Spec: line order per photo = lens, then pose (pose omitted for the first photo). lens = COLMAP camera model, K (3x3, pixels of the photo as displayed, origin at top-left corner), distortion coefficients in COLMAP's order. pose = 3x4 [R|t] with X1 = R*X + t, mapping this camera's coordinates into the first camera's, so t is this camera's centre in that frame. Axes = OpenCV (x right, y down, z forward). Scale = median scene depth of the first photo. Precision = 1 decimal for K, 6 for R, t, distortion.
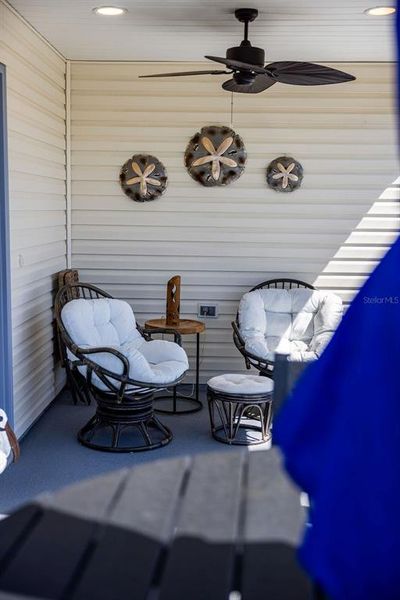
lens RADIAL K [[722.1, 0, 200.0], [0, 722.1, 300.0], [0, 0, 1]] dist [0.002745, 0.010478]
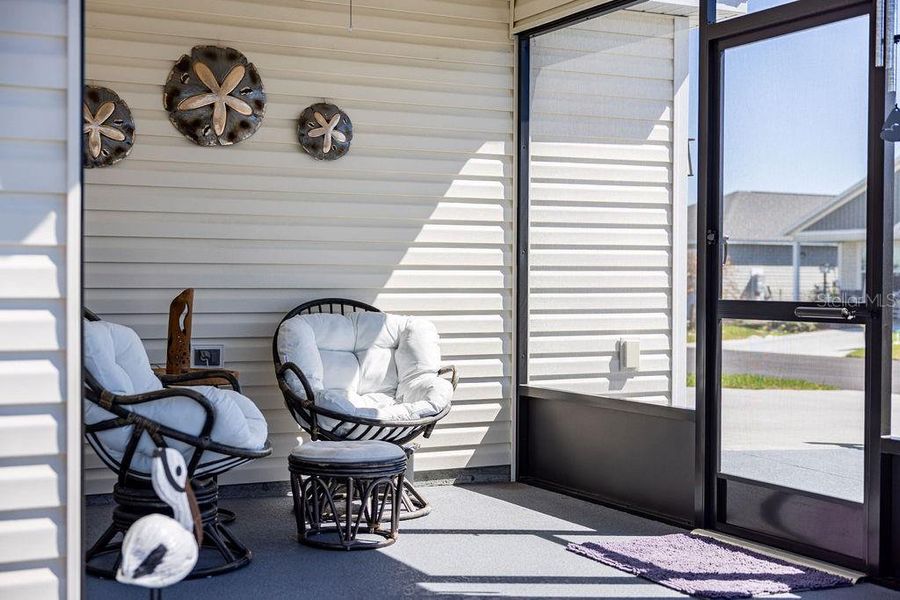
lens RADIAL K [[1273.3, 0, 450.0], [0, 1273.3, 300.0], [0, 0, 1]] dist [0.002936, 0.010656]
pose [[0.878670, -0.016107, 0.477158, -0.314783], [0.065806, 0.993977, -0.087626, 0.074016], [-0.472873, 0.108394, 0.874438, 0.006319]]
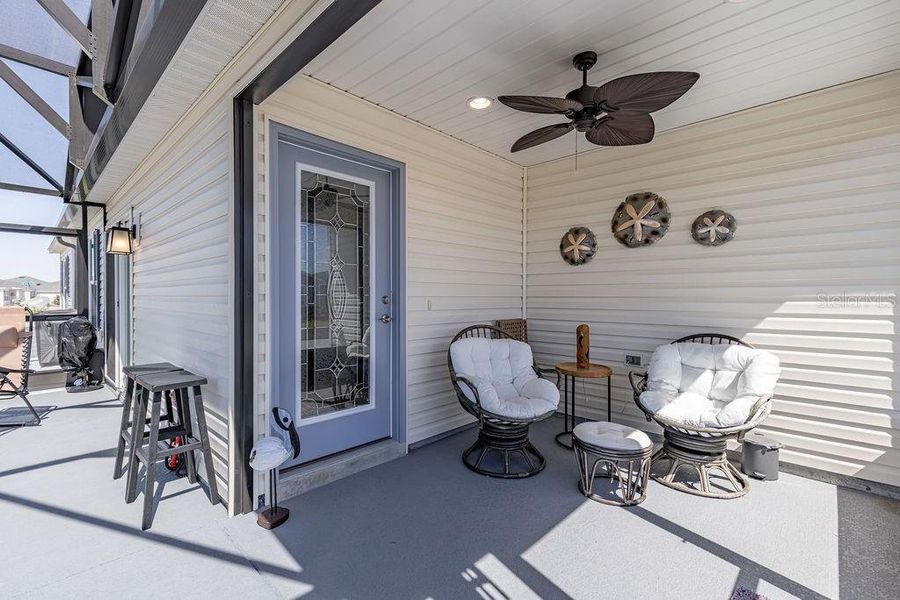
lens RADIAL K [[402.5, 0, 447.9], [0, 402.5, 299.4], [0, 0, 1]] dist [0.003698, 0.000786]
pose [[0.744456, -0.008227, -0.667621, 0.215708], [-0.074984, 0.992568, -0.095845, 0.003477], [0.663447, 0.121414, 0.738306, 0.363765]]
